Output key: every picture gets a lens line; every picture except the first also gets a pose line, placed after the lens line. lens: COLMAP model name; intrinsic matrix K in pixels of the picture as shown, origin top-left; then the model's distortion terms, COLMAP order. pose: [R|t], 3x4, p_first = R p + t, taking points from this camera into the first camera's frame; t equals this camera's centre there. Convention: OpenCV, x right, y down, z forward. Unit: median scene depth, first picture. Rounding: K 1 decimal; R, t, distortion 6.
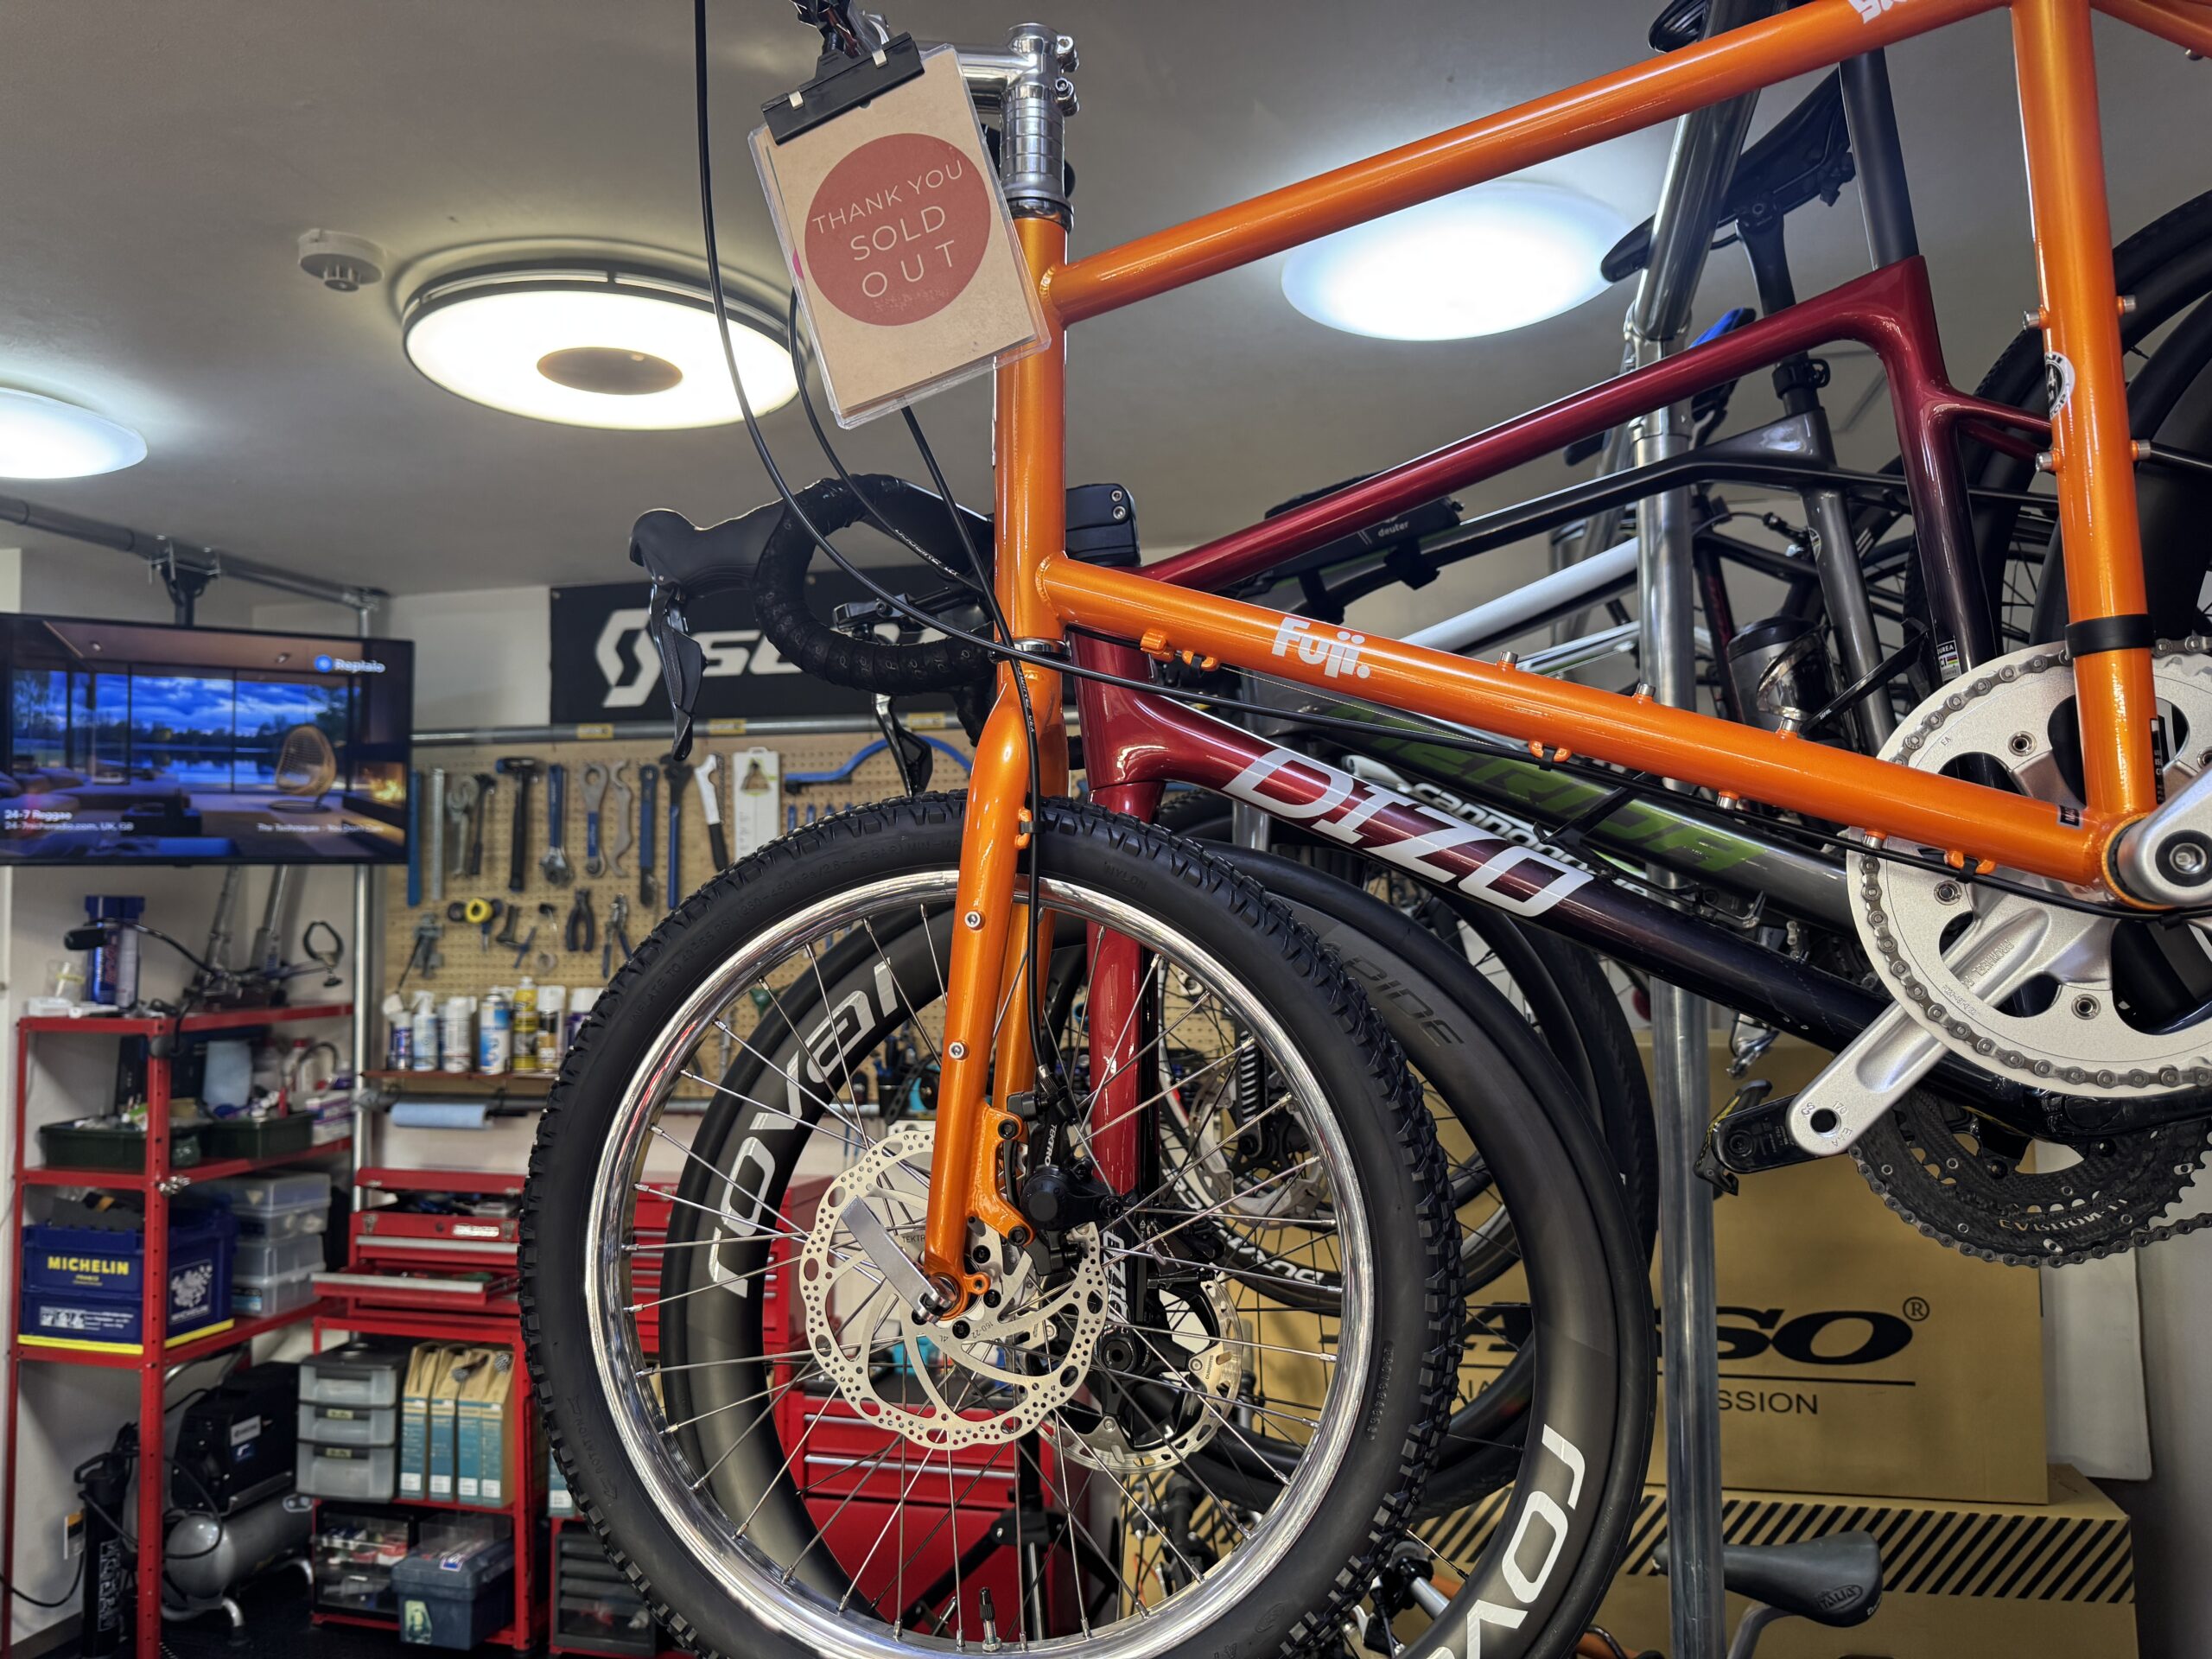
lens RADIAL K [[1524.5, 0, 1106.0], [0, 1524.5, 829.5], [0, 0, 1]] dist [0.035071, -0.002500]
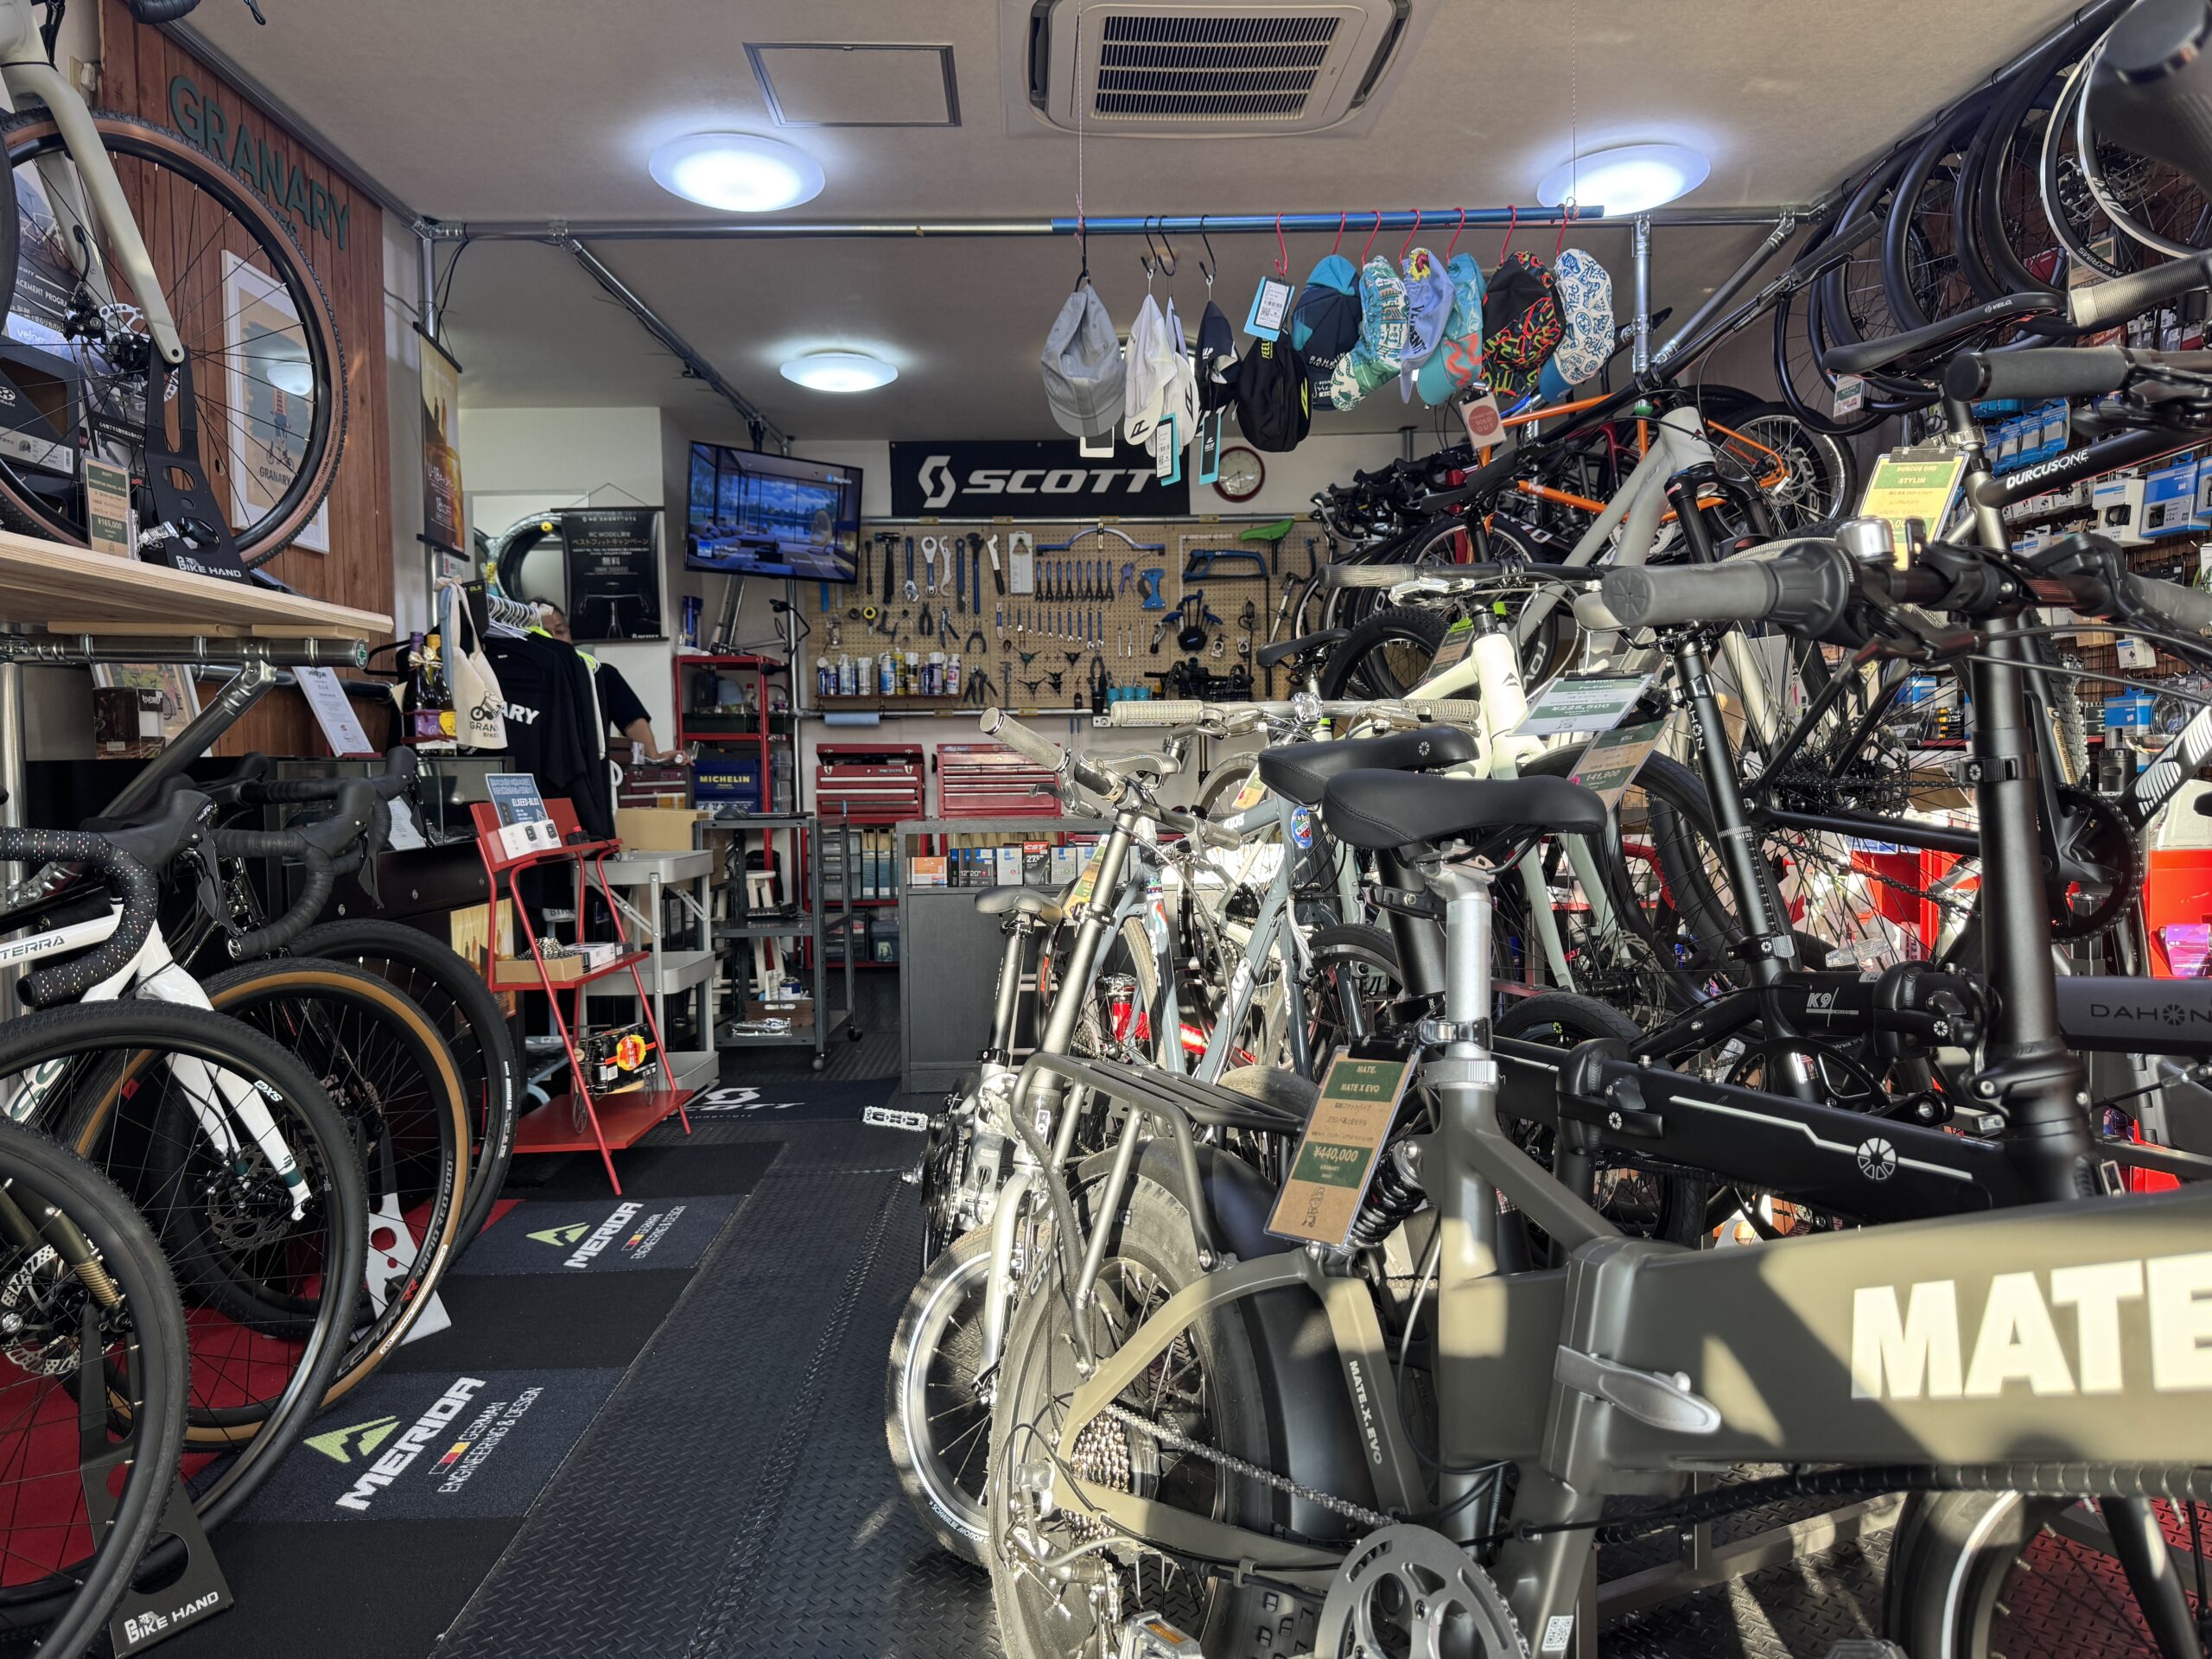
lens RADIAL K [[1524.5, 0, 1106.0], [0, 1524.5, 829.5], [0, 0, 1]] dist [0.035071, -0.002500]
pose [[0.959843, -0.016278, 0.280064, -0.668566], [-0.010405, 0.995563, 0.093525, 0.141518], [-0.280344, -0.092683, 0.955415, -0.933555]]
